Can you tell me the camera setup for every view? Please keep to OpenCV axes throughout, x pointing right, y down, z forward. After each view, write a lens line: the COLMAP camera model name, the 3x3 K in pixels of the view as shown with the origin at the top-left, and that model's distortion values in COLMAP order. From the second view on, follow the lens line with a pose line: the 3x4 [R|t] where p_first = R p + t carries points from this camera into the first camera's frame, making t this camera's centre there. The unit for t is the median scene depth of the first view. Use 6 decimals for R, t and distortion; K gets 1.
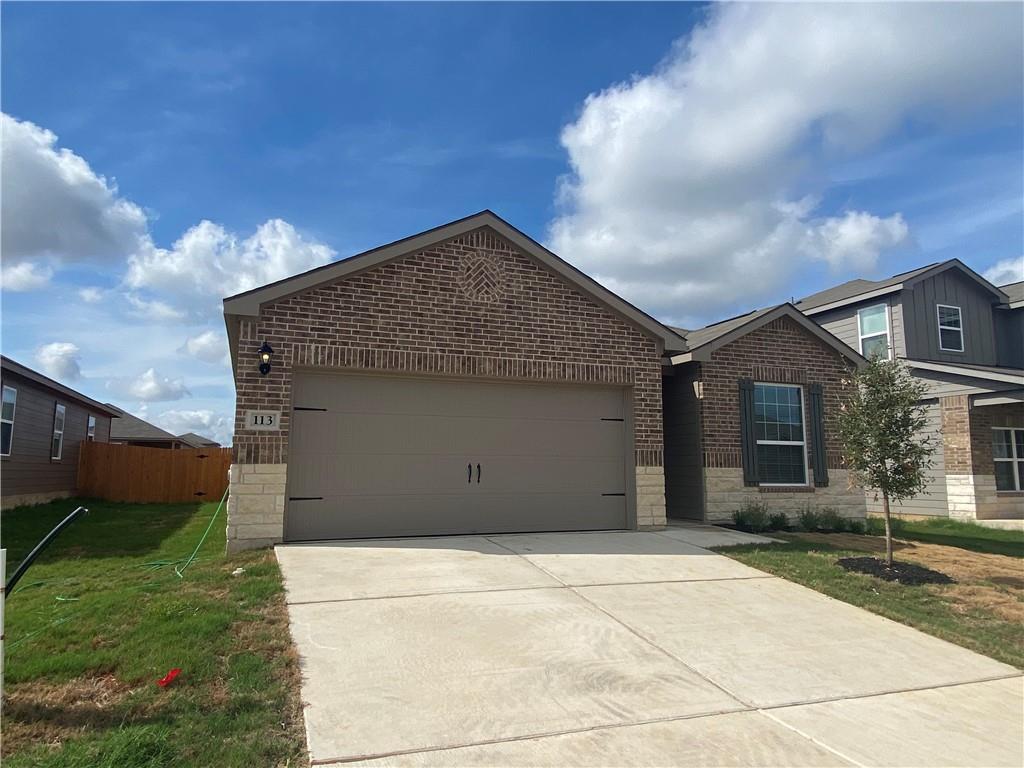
lens RADIAL K [[662.3, 0, 514.3], [0, 662.3, 390.7], [0, 0, 1]] dist [0.032232, -0.006660]
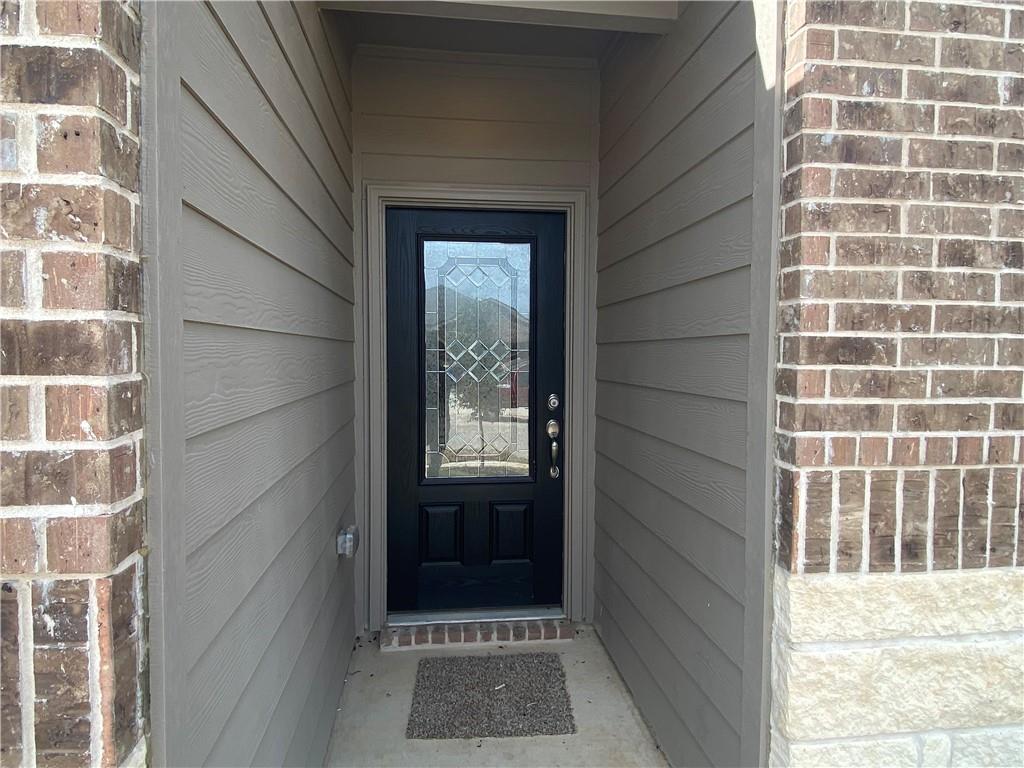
lens RADIAL K [[662.3, 0, 521.1], [0, 662.3, 384.7], [0, 0, 1]] dist [0.032232, -0.006660]
pose [[0.971925, 0.017050, -0.234672, 0.297043], [0.023017, 0.985698, 0.166944, 0.056014], [0.234162, -0.167658, 0.957632, 0.961313]]
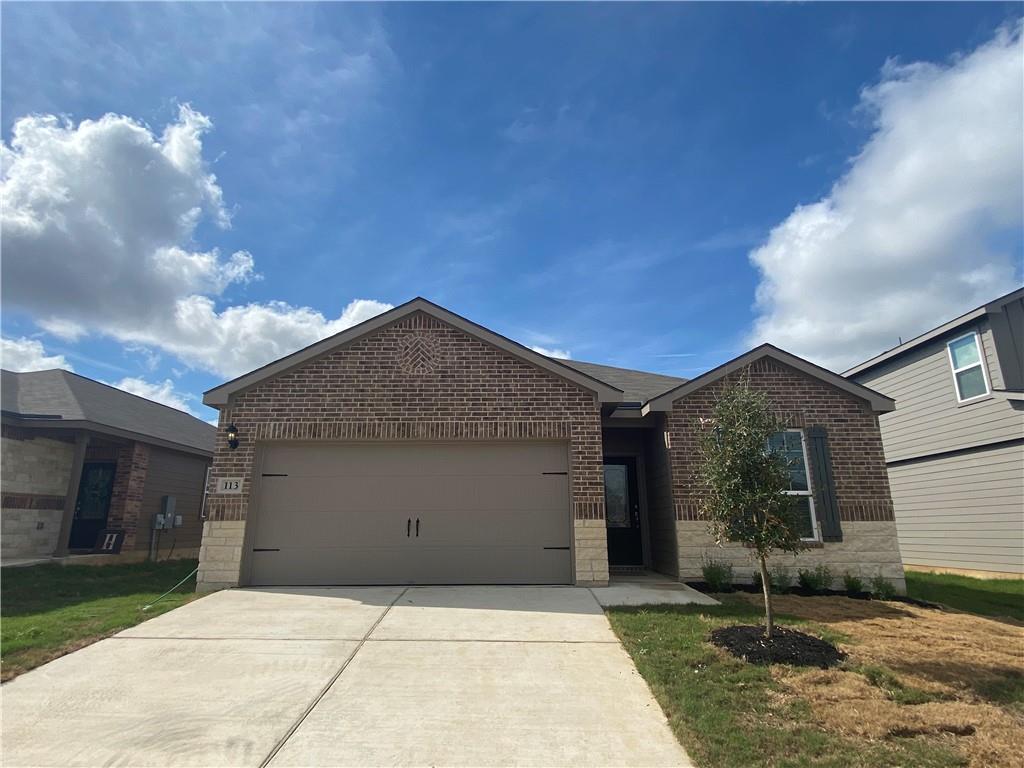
lens RADIAL K [[552.0, 0, 512.2], [0, 552.0, 387.9], [0, 0, 1]] dist [0.024111, -0.016291]
pose [[0.929918, -0.096819, -0.354794, 0.416046], [0.050062, 0.989069, -0.138692, 0.028101], [0.364344, 0.111211, 0.924600, 0.167133]]
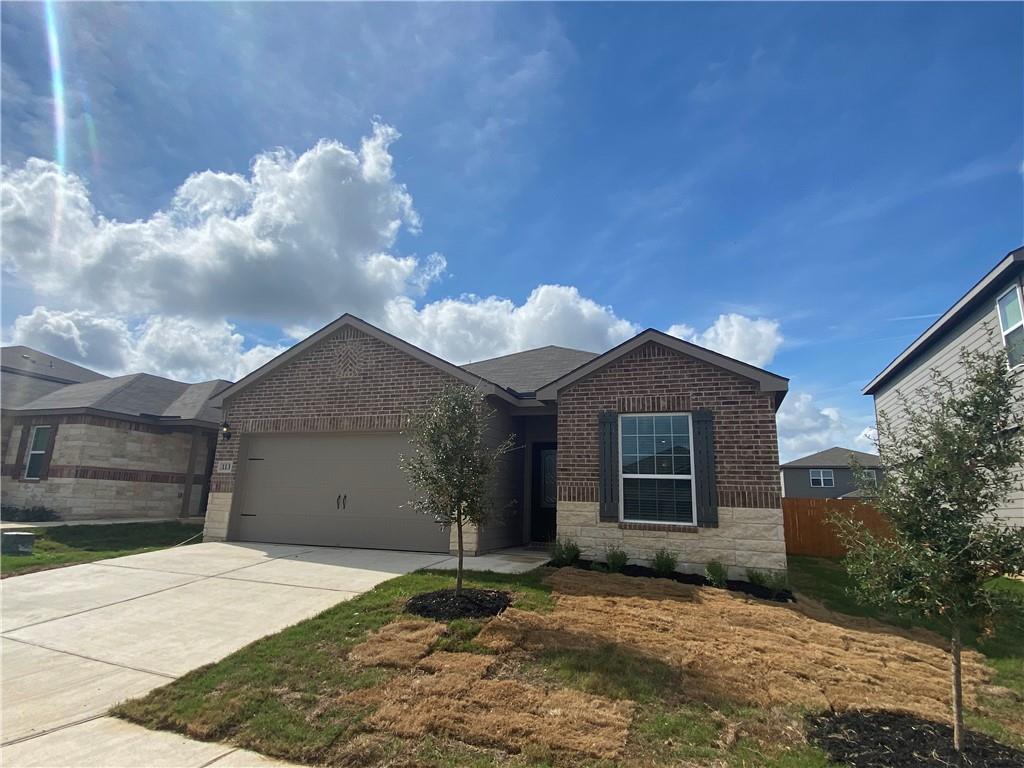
lens RADIAL K [[552.0, 0, 509.0], [0, 552.0, 383.2], [0, 0, 1]] dist [0.024111, -0.016291]
pose [[0.747272, -0.129619, -0.651754, 0.917660], [0.051094, 0.989096, -0.138126, 0.054641], [0.662551, 0.069917, 0.745746, 0.333370]]
